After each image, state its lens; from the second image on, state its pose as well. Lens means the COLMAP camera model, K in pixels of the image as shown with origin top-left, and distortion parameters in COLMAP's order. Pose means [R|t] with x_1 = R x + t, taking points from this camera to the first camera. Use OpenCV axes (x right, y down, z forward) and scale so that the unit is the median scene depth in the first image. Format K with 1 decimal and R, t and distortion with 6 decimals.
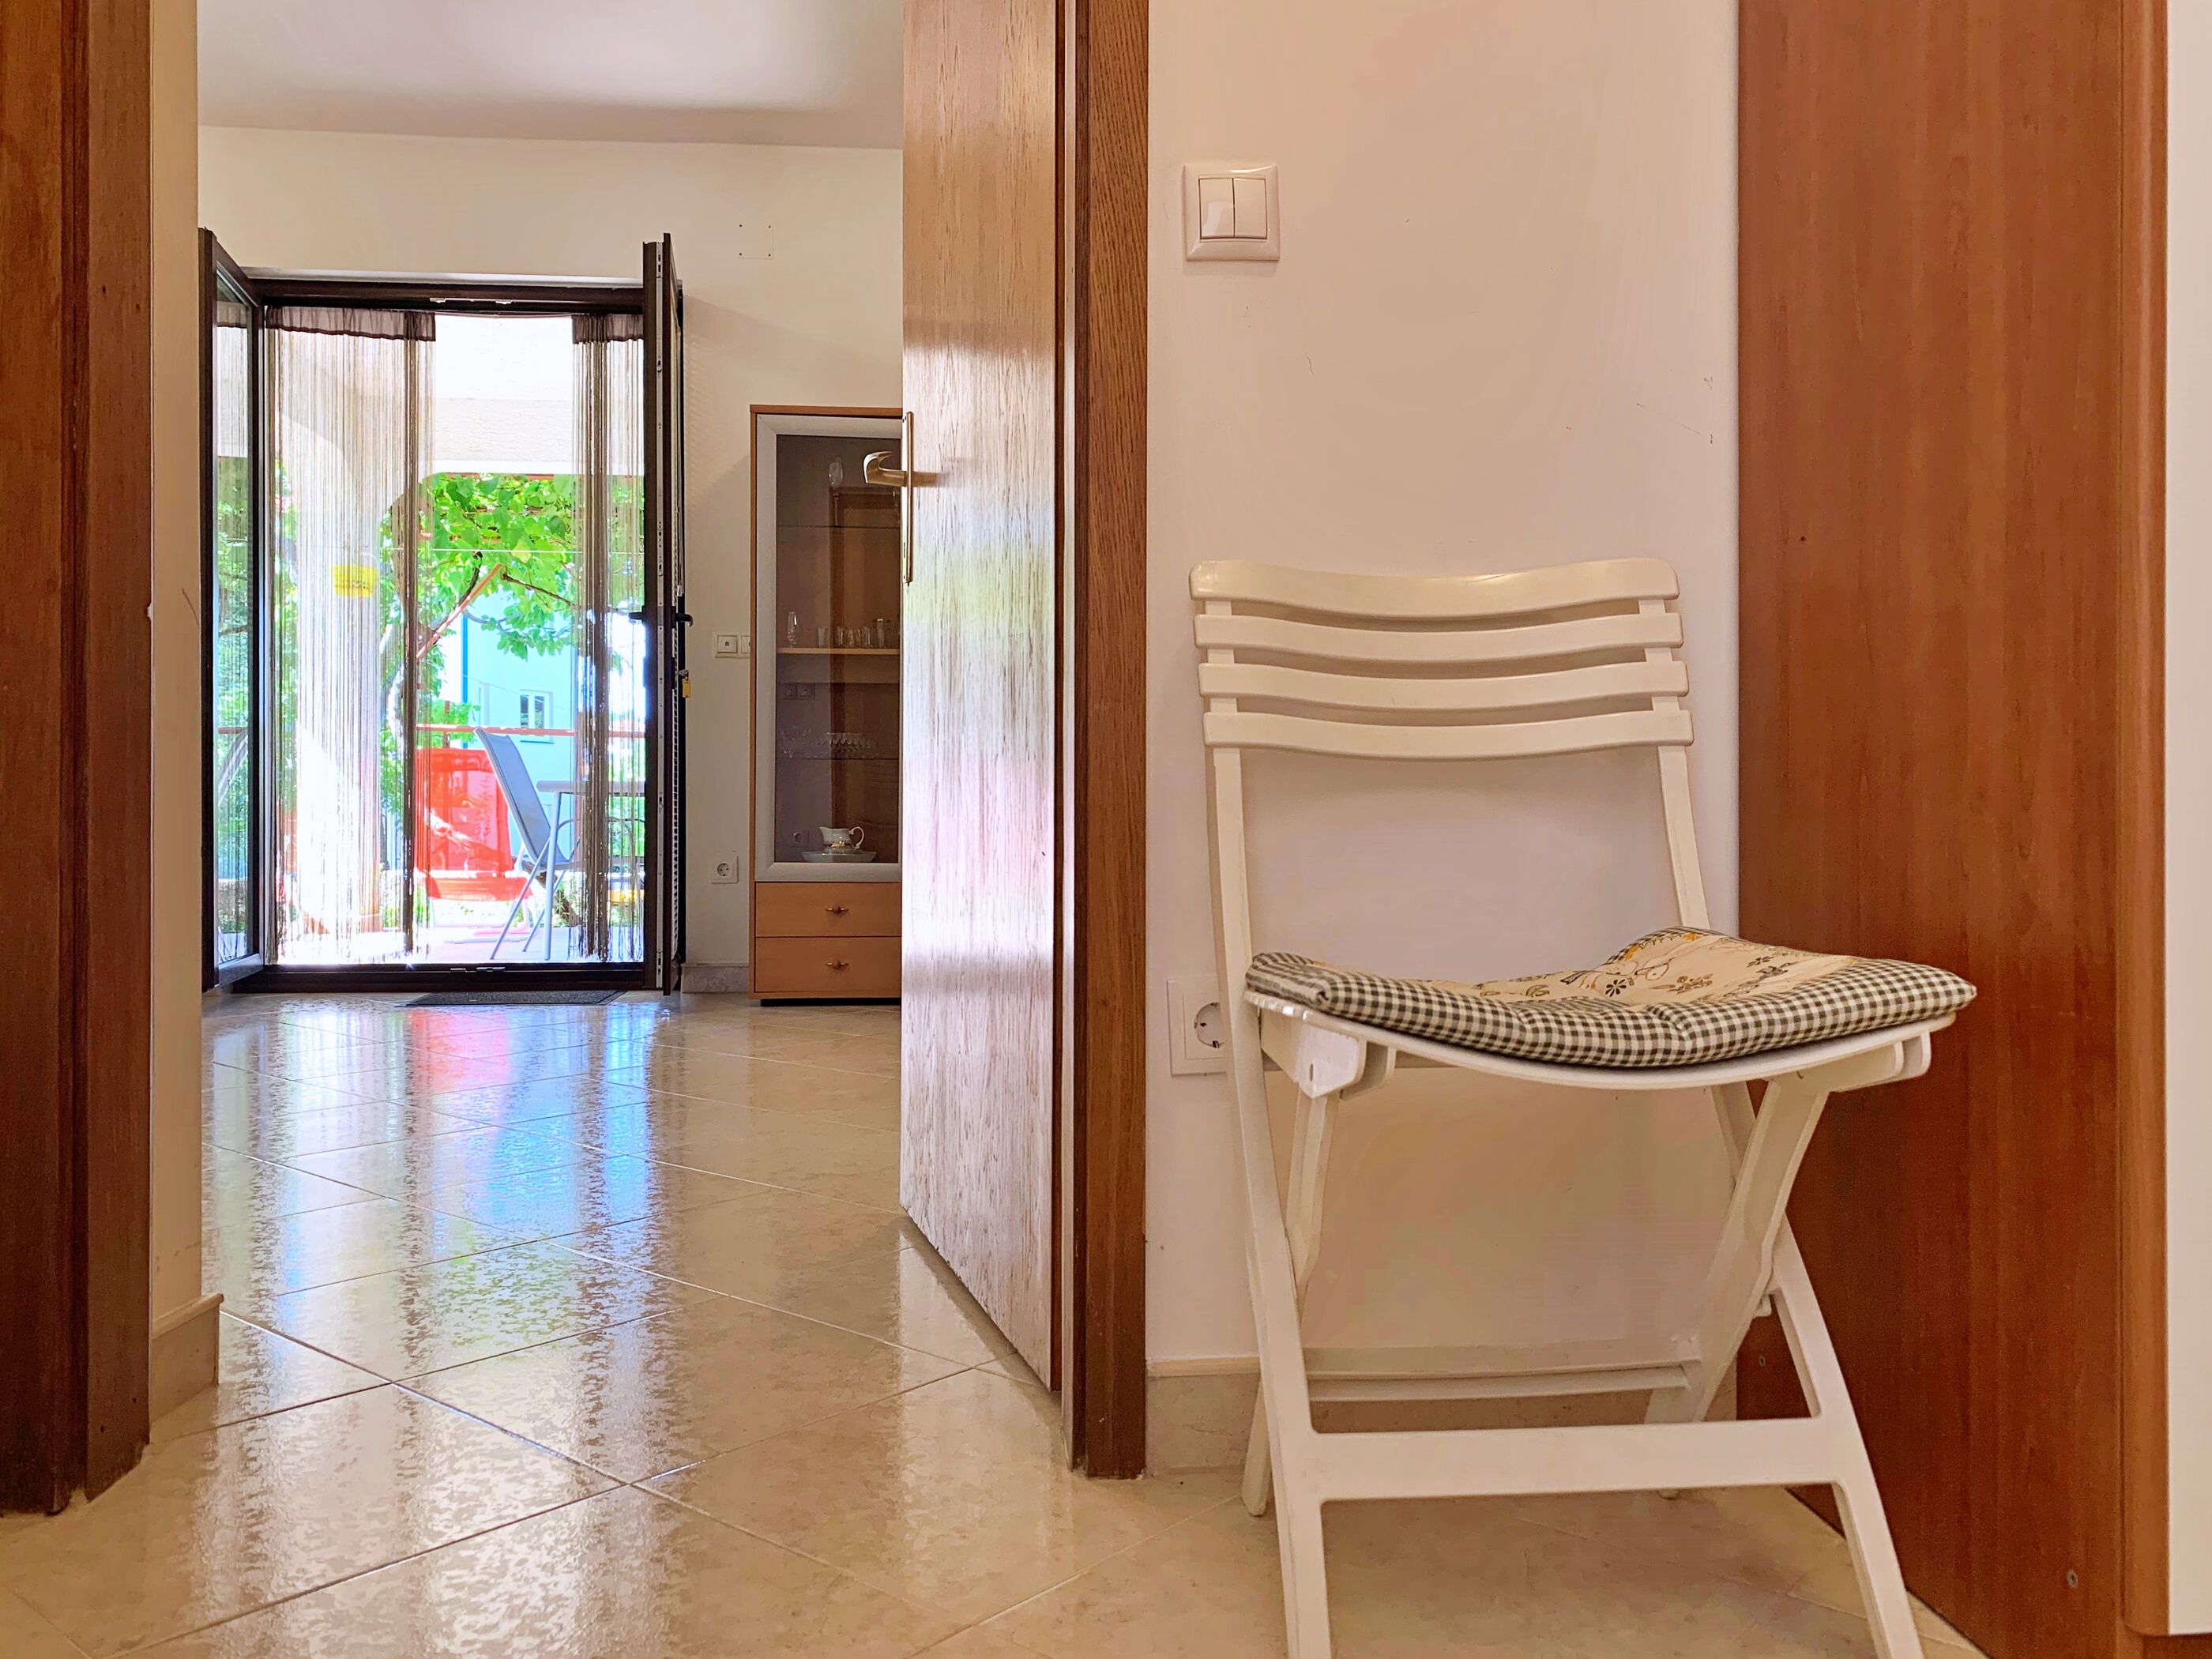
lens RADIAL K [[1669.3, 0, 1106.0], [0, 1669.3, 829.5], [0, 0, 1]] dist [0.022982, -0.038671]
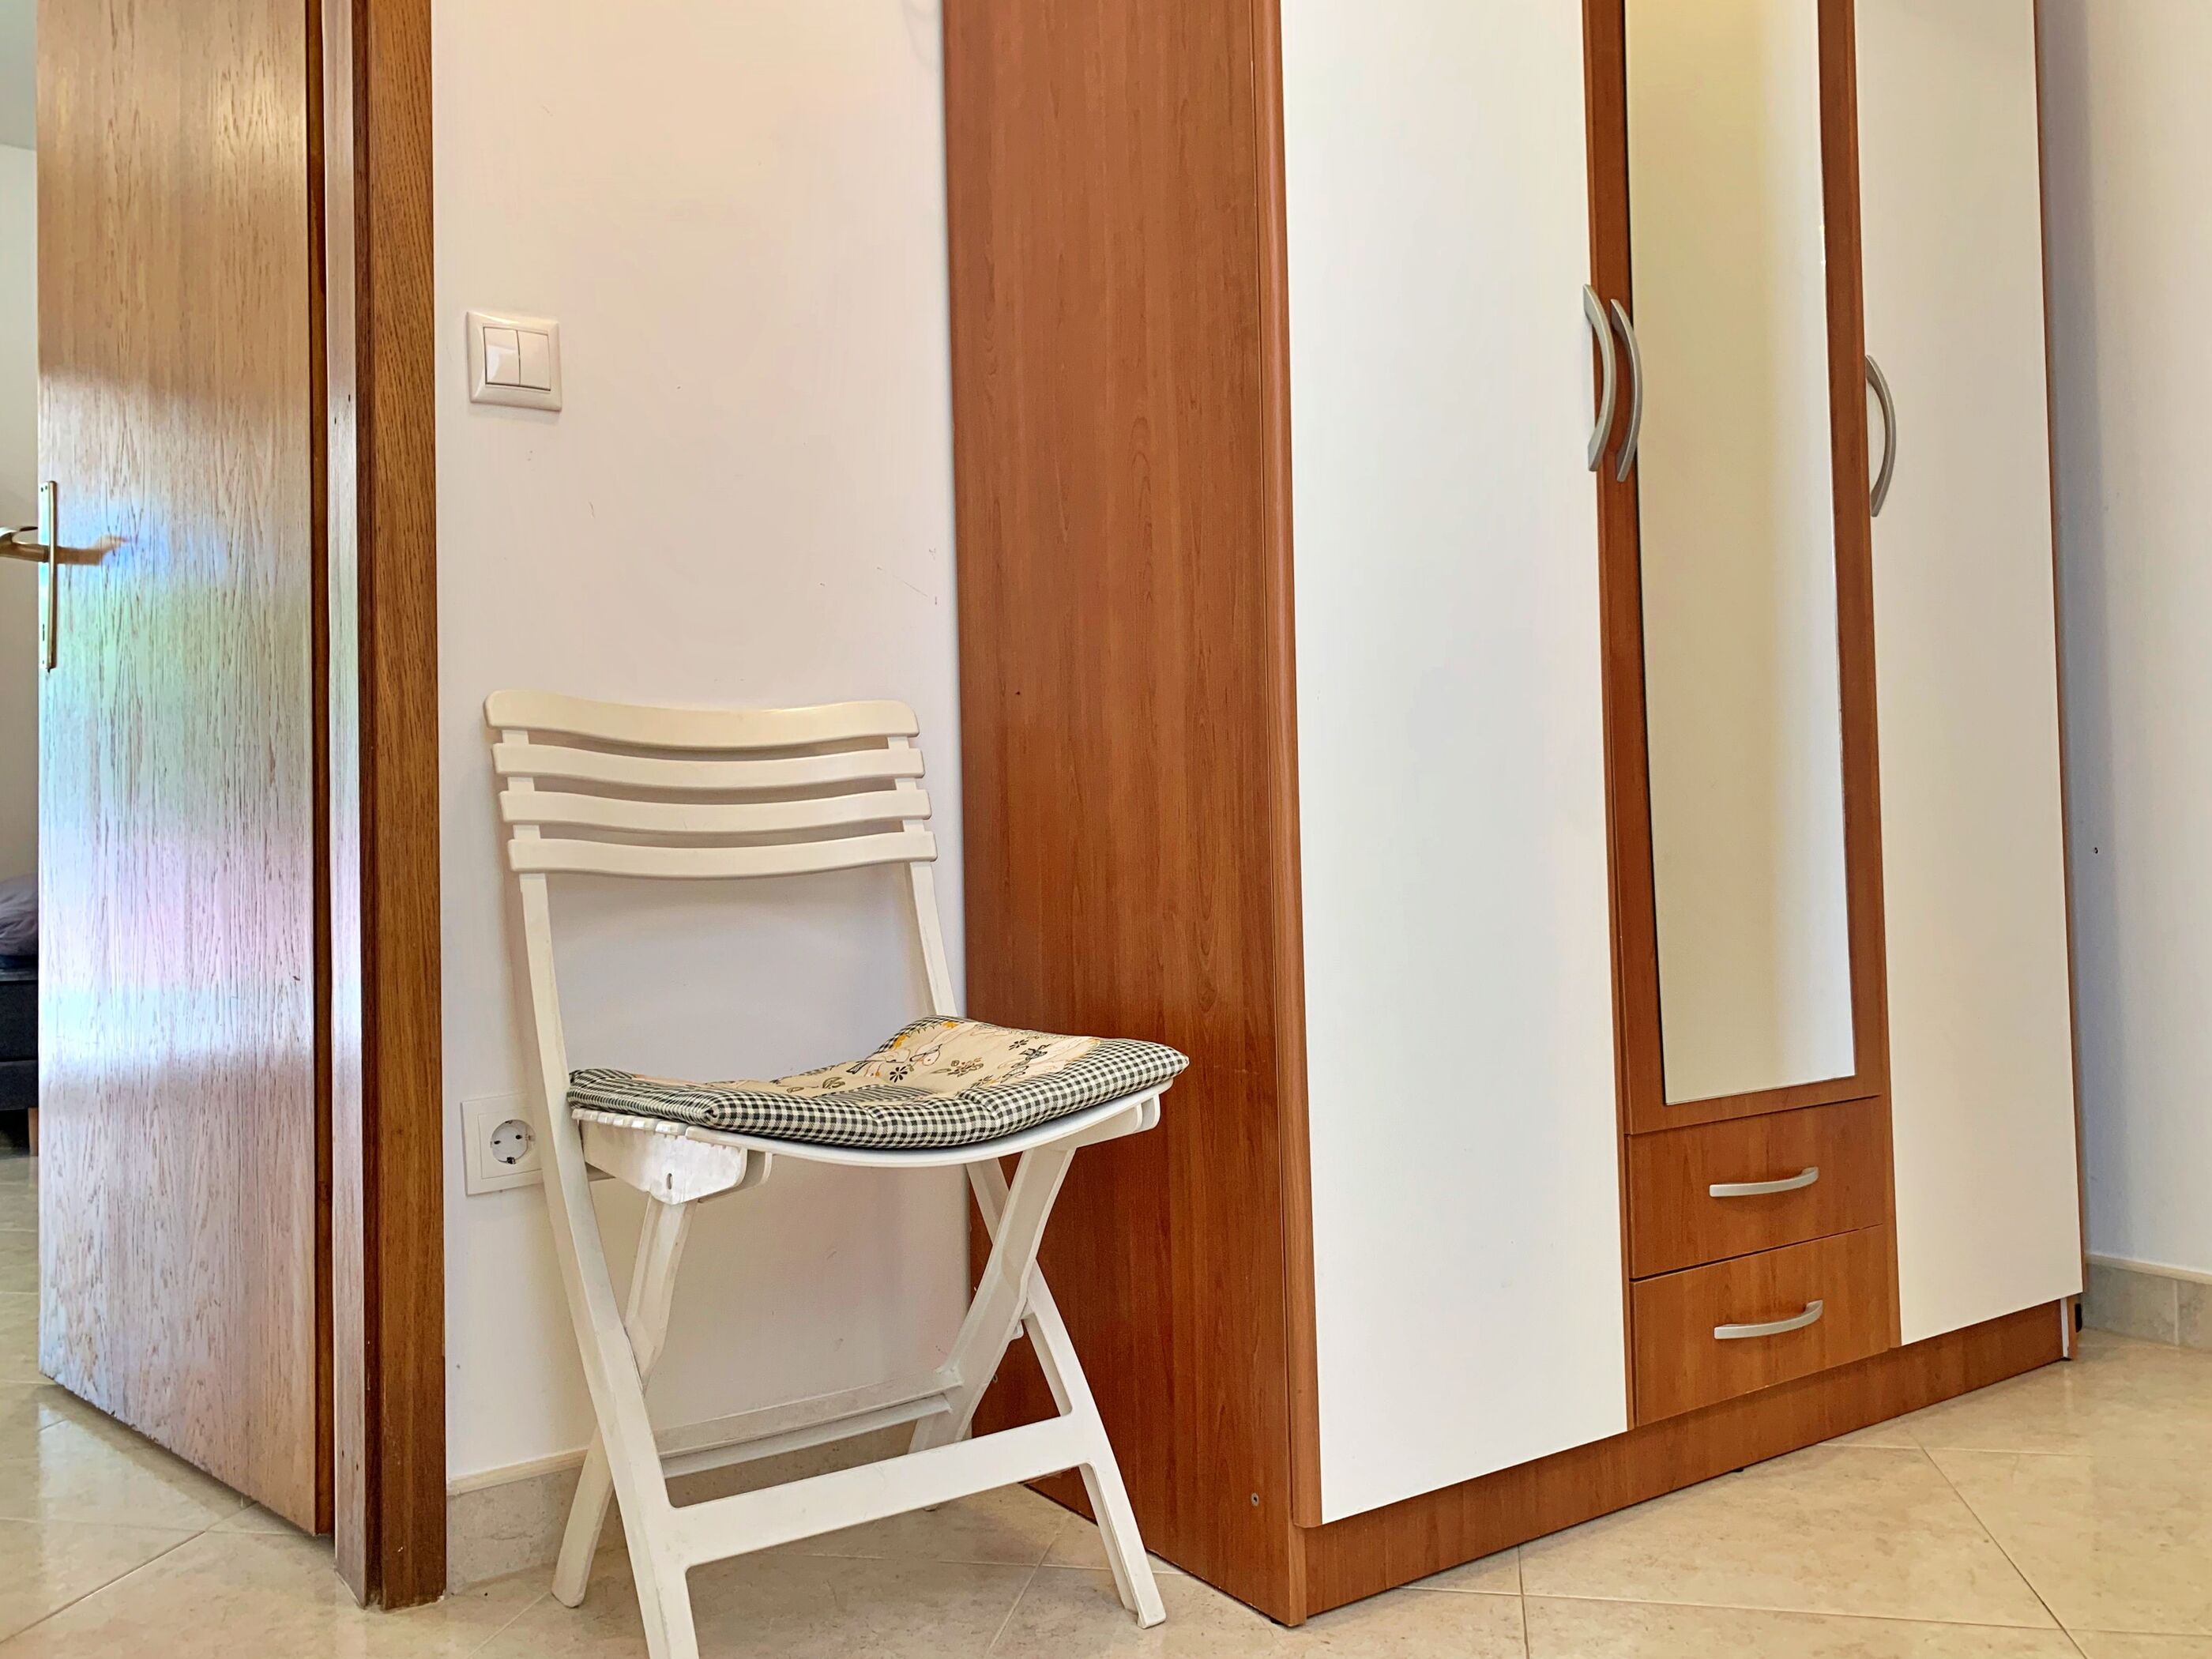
lens RADIAL K [[1664.4, 0, 1106.0], [0, 1664.4, 829.5], [0, 0, 1]] dist [0.005006, -0.073611]
pose [[0.869624, -0.009832, 0.493616, -0.150770], [0.030879, 0.998927, -0.034505, -0.034456], [-0.492747, 0.045248, 0.868995, -0.096224]]
